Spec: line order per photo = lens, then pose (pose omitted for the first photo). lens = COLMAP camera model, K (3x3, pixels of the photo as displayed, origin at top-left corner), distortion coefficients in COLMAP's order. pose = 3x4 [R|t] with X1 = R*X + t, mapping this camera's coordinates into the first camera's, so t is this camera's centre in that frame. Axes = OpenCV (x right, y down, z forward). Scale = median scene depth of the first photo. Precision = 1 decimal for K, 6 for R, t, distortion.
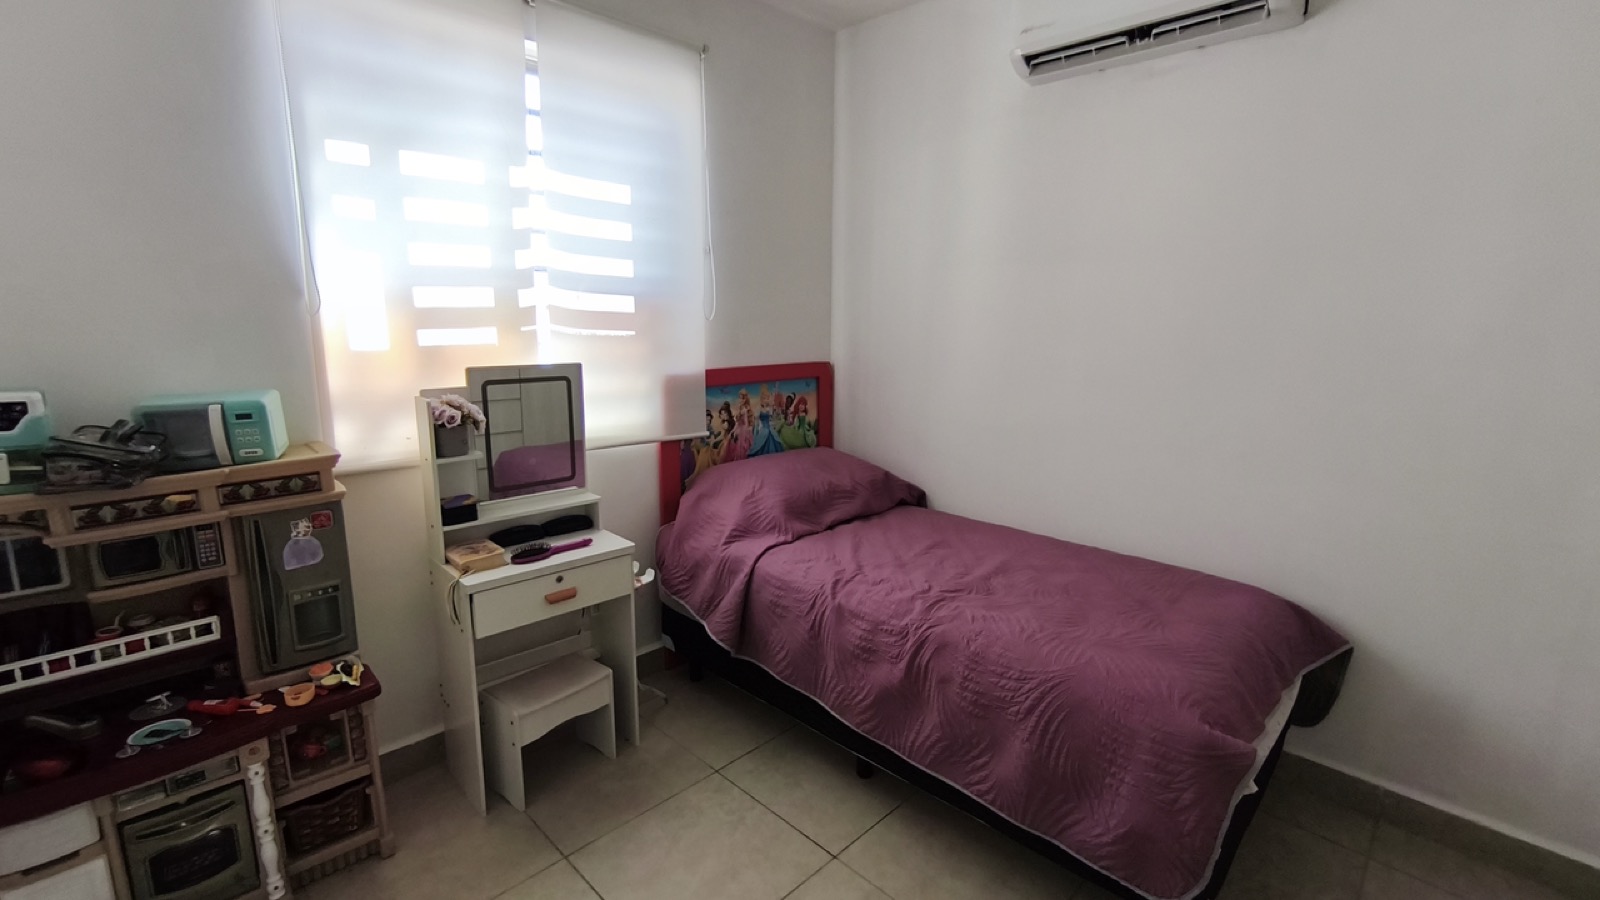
lens RADIAL K [[701.3, 0, 808.1], [0, 701.3, 446.7], [0, 0, 1]] dist [0.001986, 0.000115]
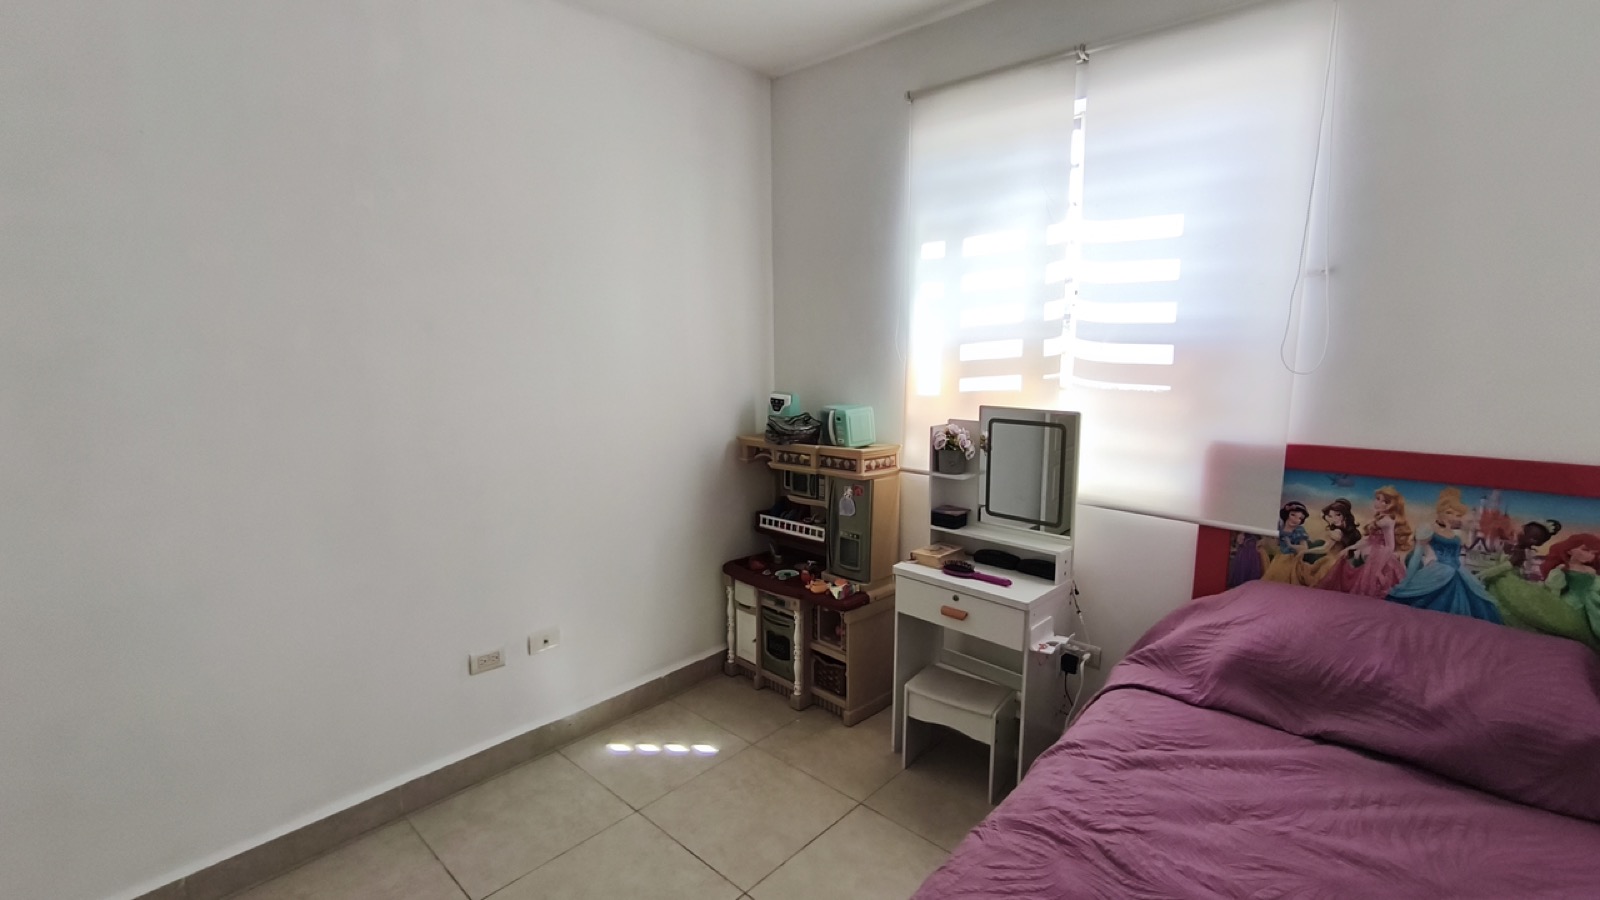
lens RADIAL K [[701.3, 0, 808.1], [0, 701.3, 446.7], [0, 0, 1]] dist [0.001986, 0.000115]
pose [[0.032563, 0.133057, -0.990573, 0.657905], [-0.188086, 0.974207, 0.124675, -0.129865], [0.981613, 0.182253, 0.056750, 0.616943]]
